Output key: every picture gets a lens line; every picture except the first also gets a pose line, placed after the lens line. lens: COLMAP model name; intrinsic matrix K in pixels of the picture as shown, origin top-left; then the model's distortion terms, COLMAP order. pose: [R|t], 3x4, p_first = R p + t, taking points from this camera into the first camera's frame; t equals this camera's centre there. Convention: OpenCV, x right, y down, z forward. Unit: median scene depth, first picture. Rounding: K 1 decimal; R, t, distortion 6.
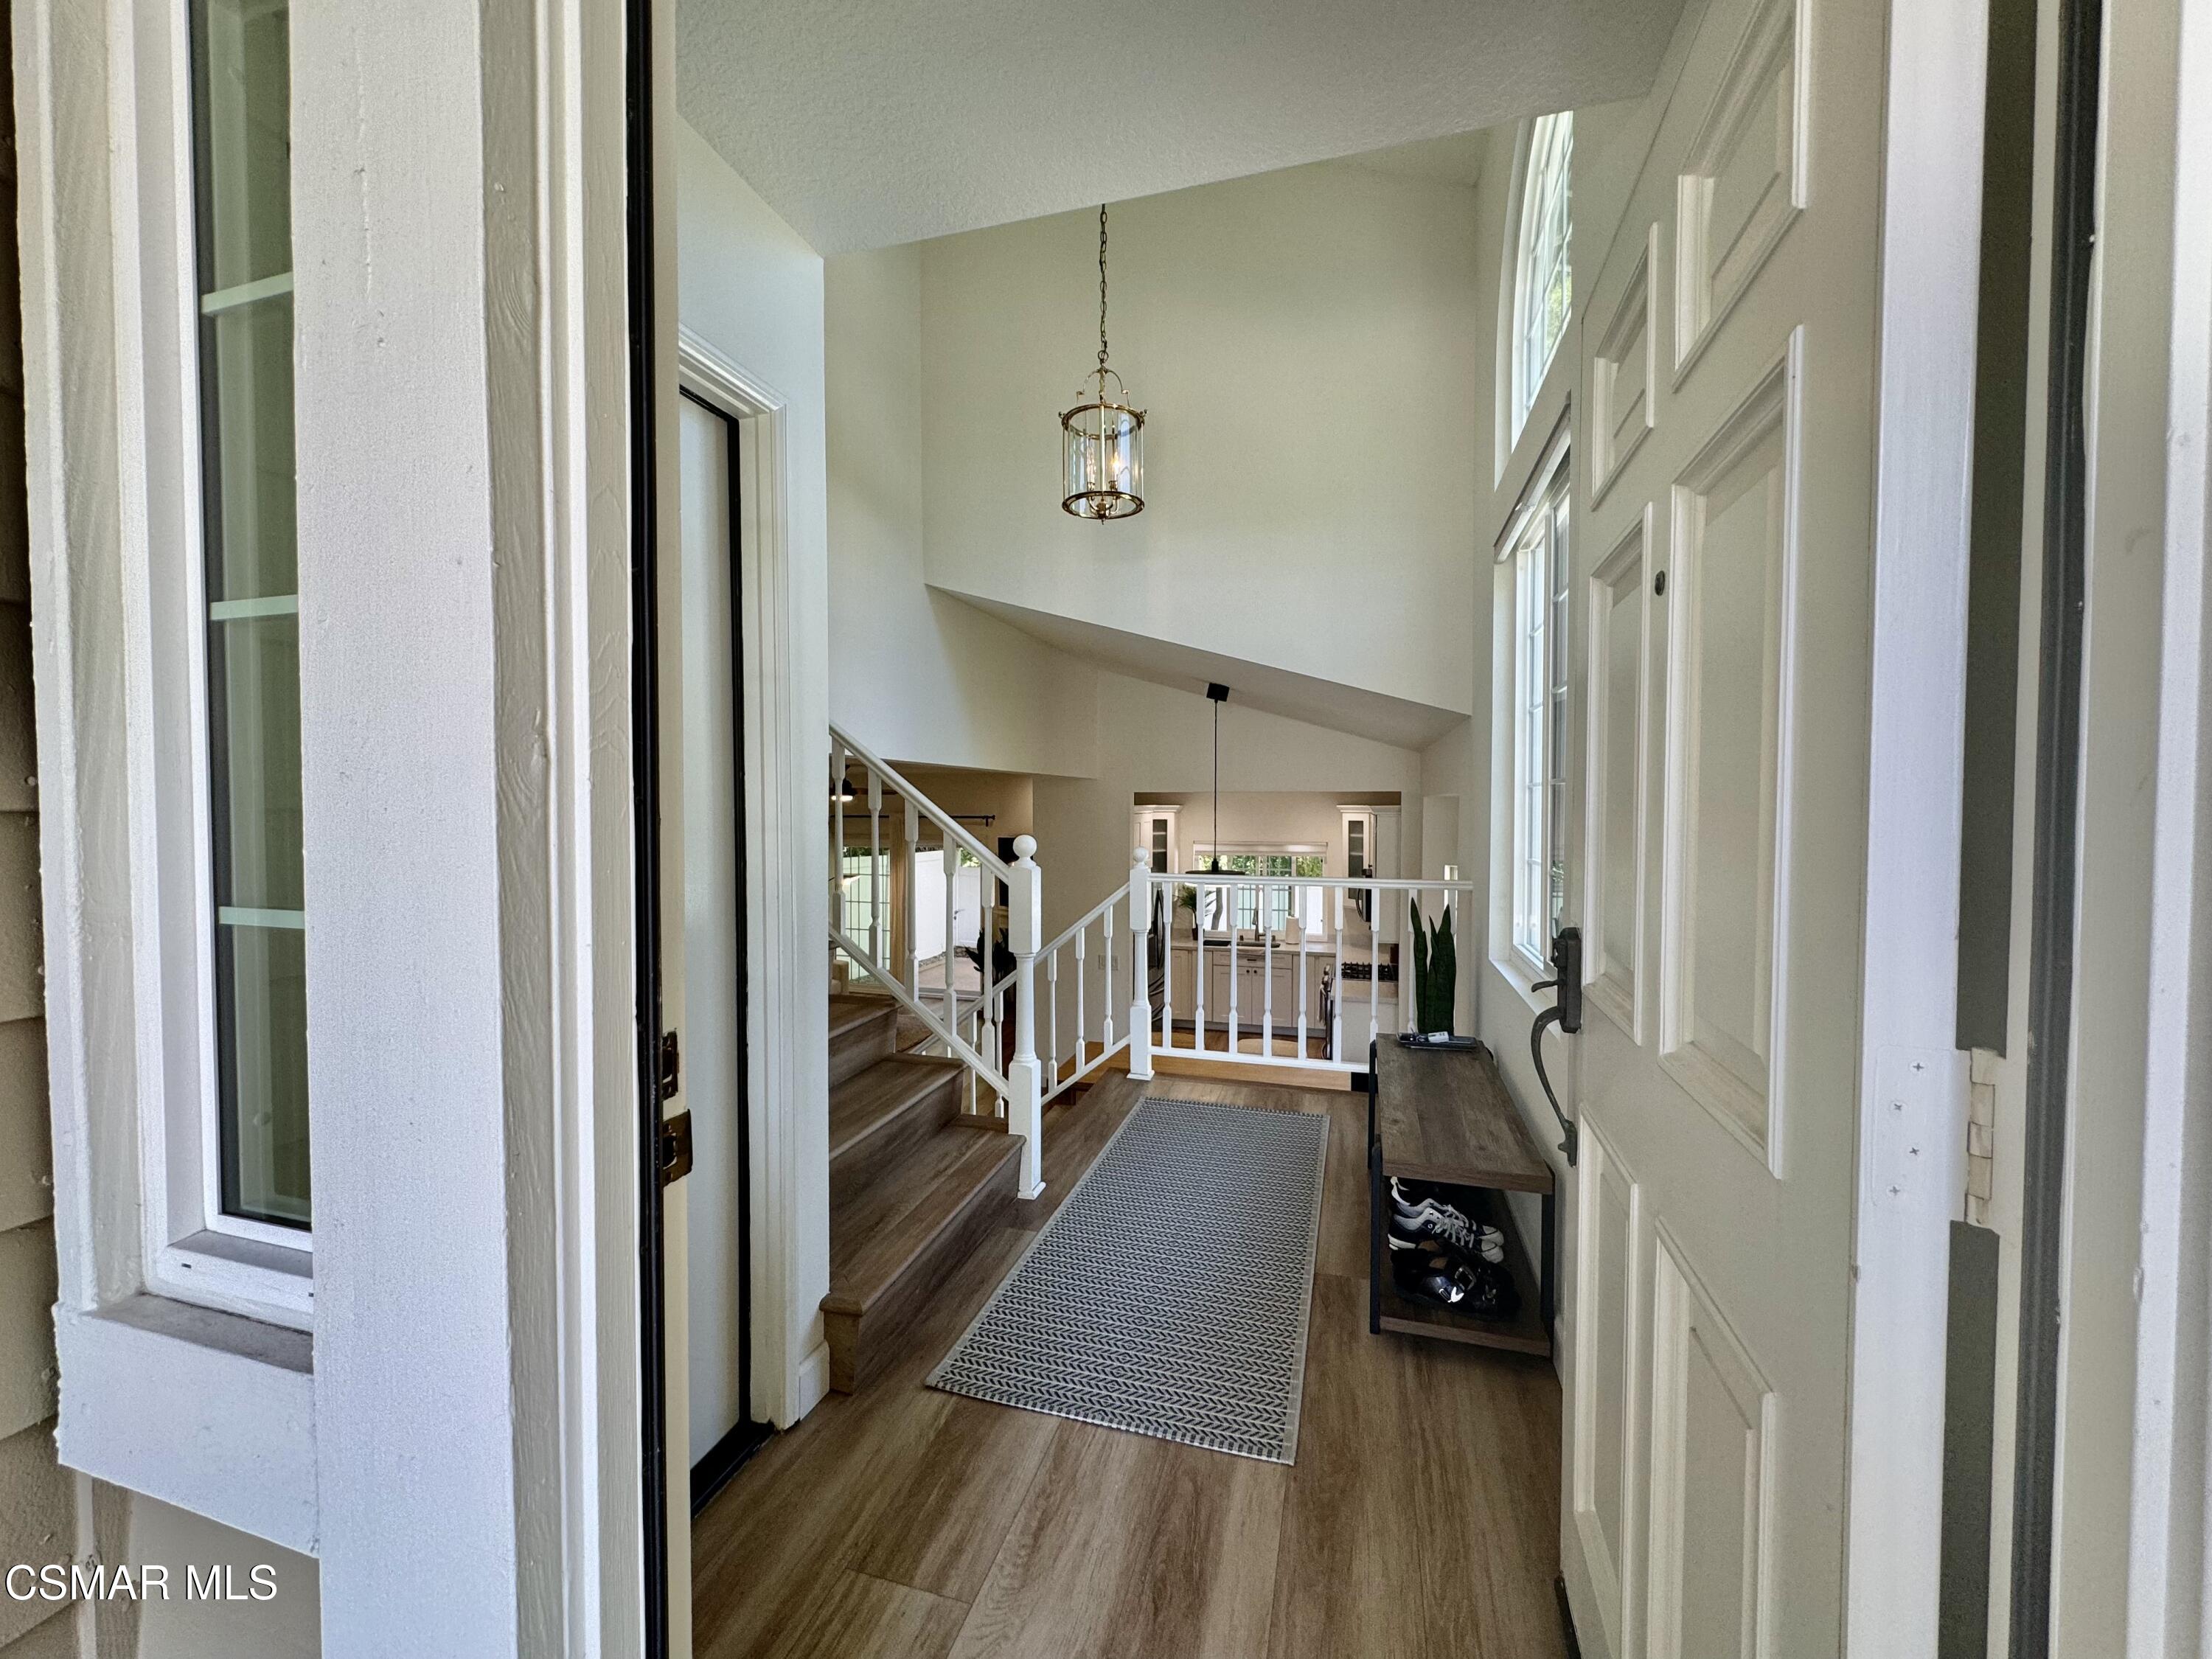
lens RADIAL K [[876.6, 0, 1100.1], [0, 876.6, 835.0], [0, 0, 1]] dist [-0.001086, -0.000083]
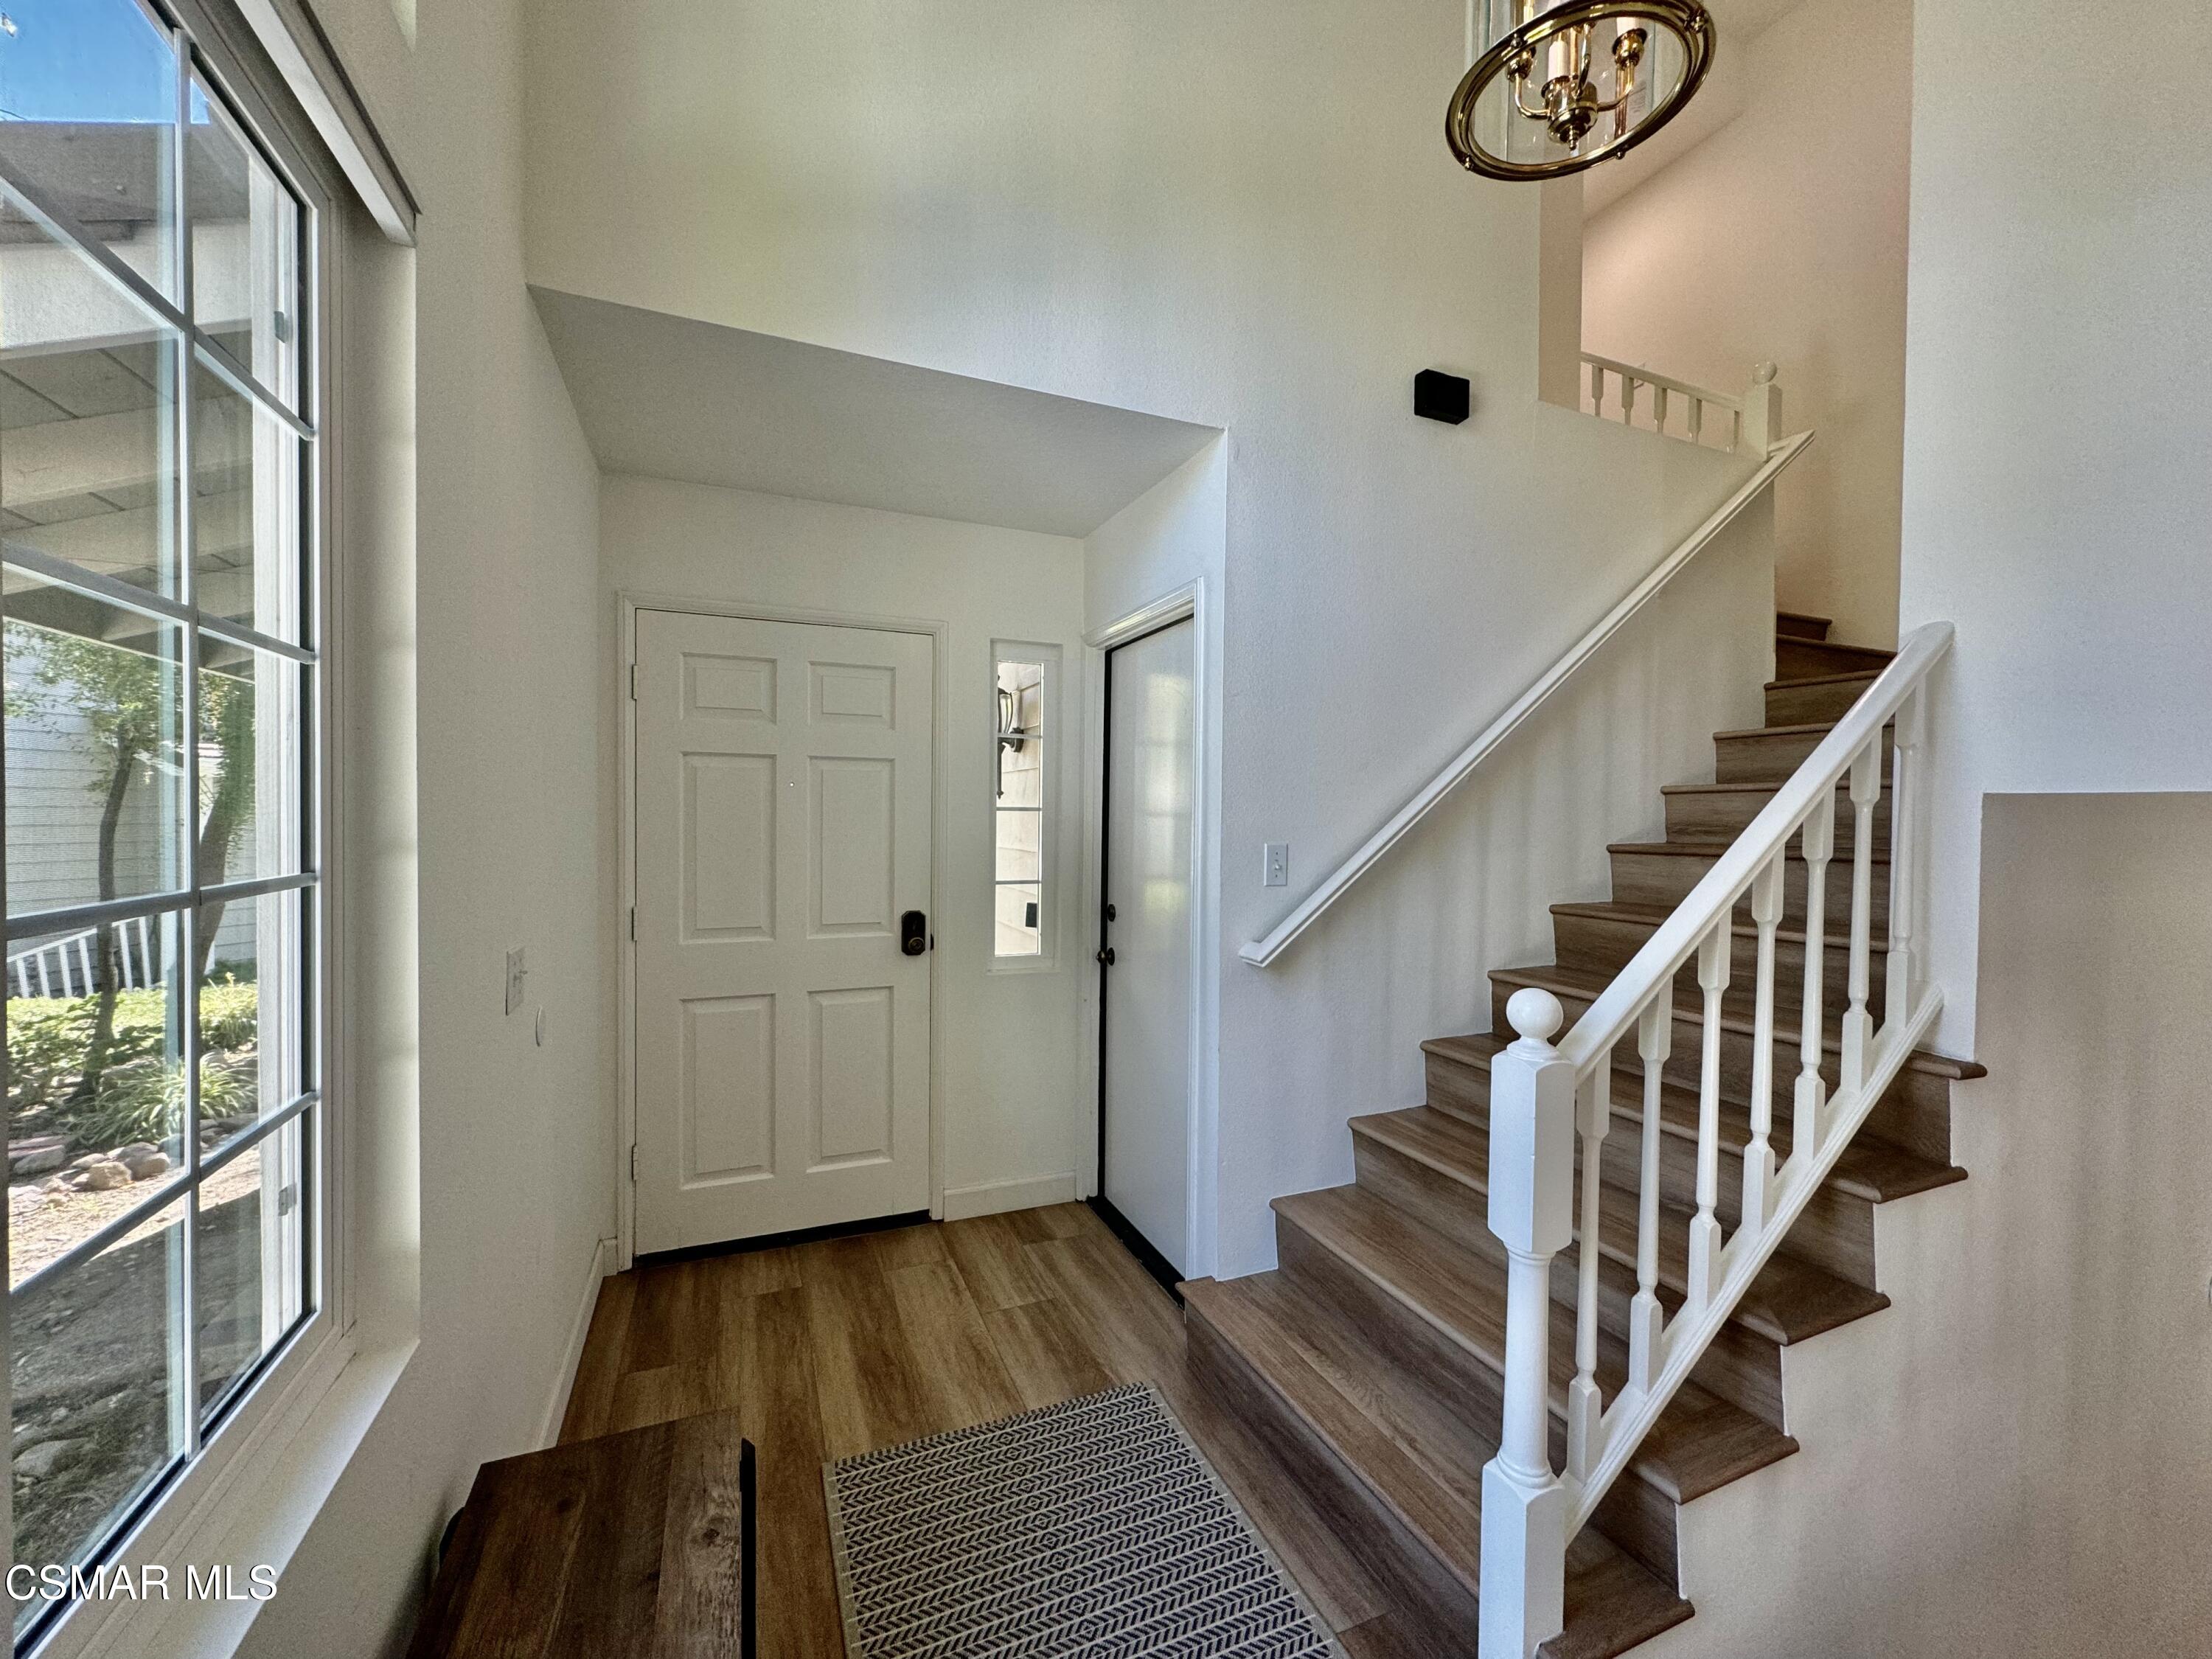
lens RADIAL K [[876.6, 0, 1103.0], [0, 876.6, 828.6], [0, 0, 1]] dist [-0.001086, -0.000083]
pose [[-0.775437, -0.000514, -0.631424, 0.258695], [-0.032028, 0.998744, 0.038520, -0.063926], [0.630612, 0.050093, -0.774480, 0.813693]]
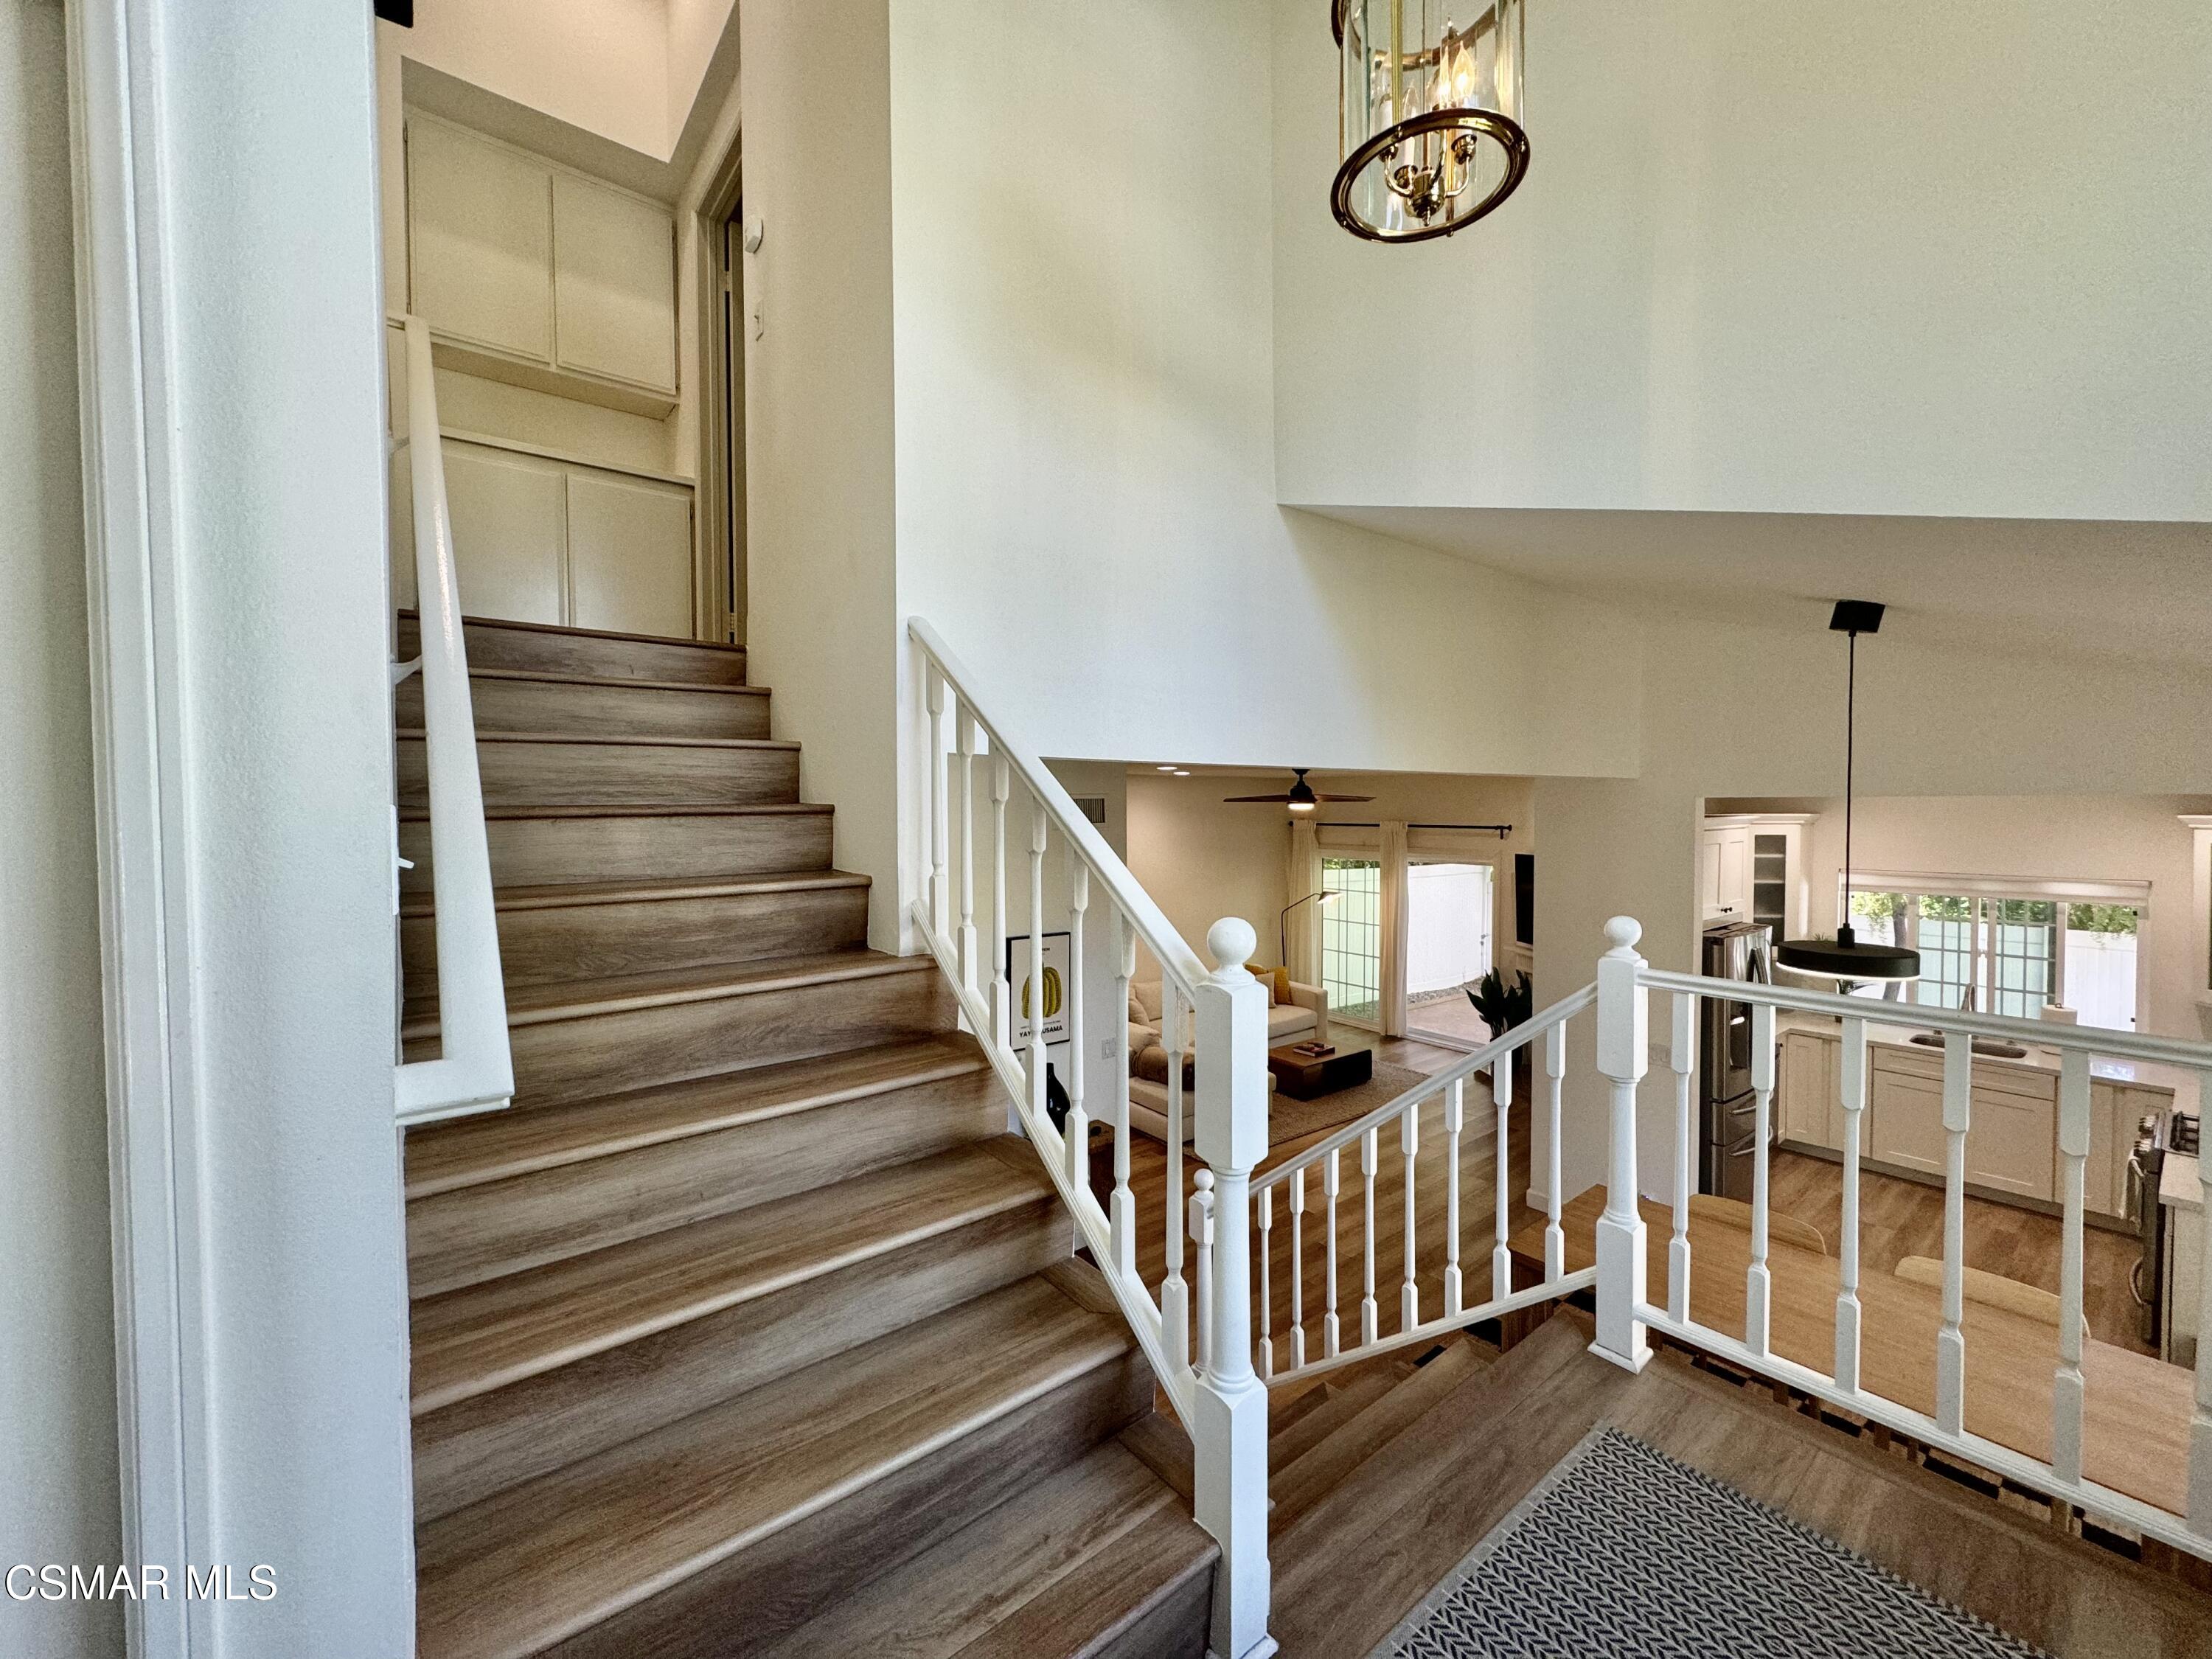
lens RADIAL K [[876.6, 0, 1098.8], [0, 876.6, 830.5], [0, 0, 1]] dist [-0.001086, -0.000083]
pose [[0.813807, 0.012437, -0.581003, 0.092379], [-0.014908, 0.999889, 0.000522, -0.032640], [0.580945, 0.008237, 0.813901, 0.388672]]
